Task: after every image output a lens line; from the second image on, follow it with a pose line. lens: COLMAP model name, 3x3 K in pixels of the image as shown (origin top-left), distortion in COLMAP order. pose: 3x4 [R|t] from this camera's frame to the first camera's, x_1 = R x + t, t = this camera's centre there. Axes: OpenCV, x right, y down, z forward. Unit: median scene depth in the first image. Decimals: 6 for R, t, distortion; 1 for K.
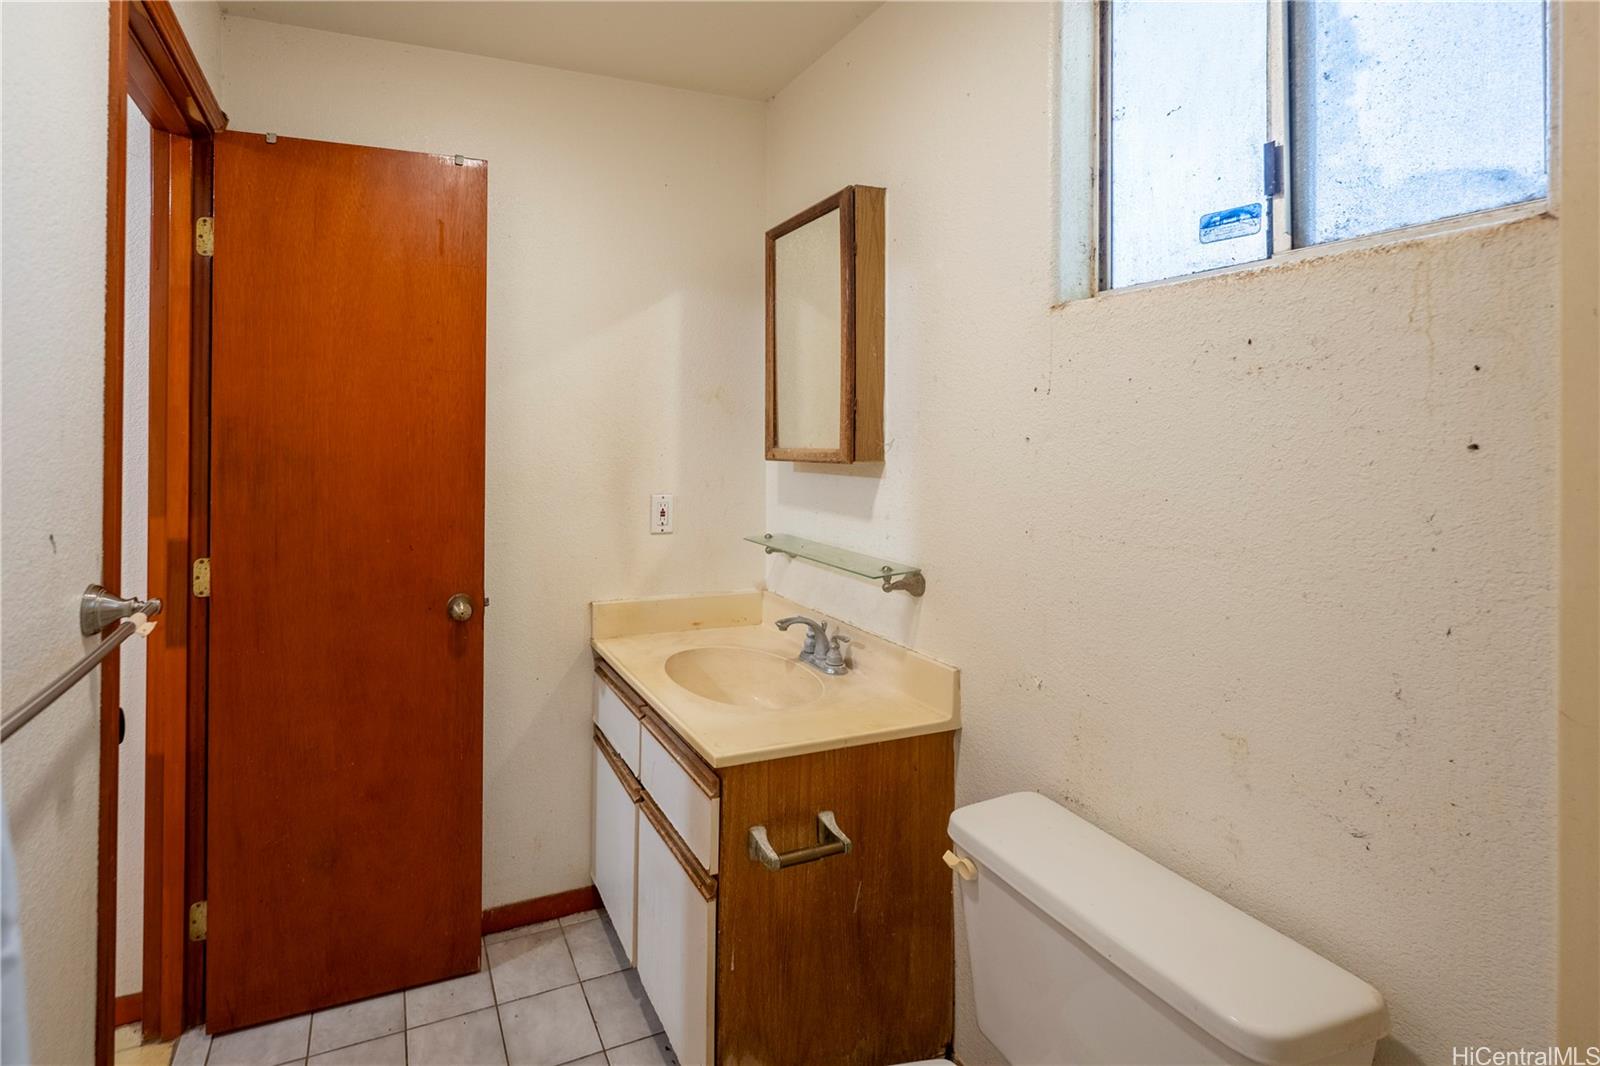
lens RADIAL K [[868.1, 0, 798.5], [0, 868.1, 429.3], [0, 0, 1]] dist [0.001762, 0.000404]
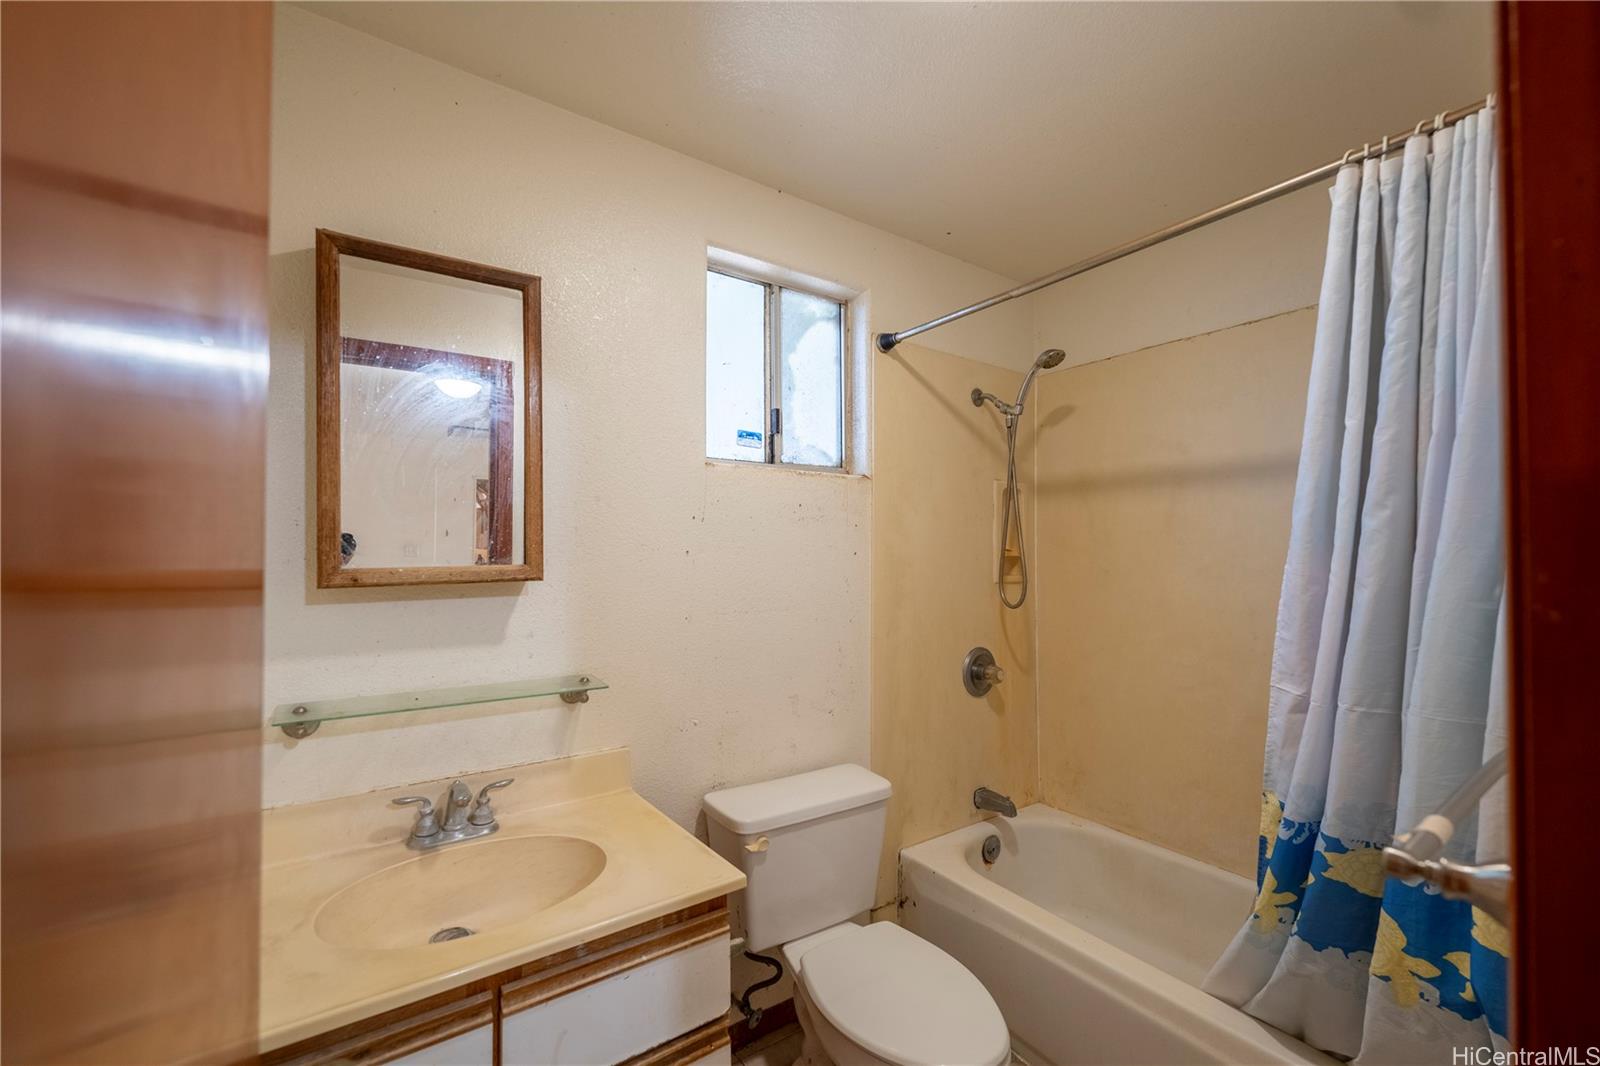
lens RADIAL K [[622.1, 0, 800.0], [0, 622.1, 533.0], [0, 0, 1]] dist [0.000527, 0.000114]
pose [[-0.206309, 0.021295, 0.978255, -0.721267], [-0.009546, 0.999672, -0.023775, 0.002743], [-0.978440, -0.014243, -0.206038, 0.972540]]
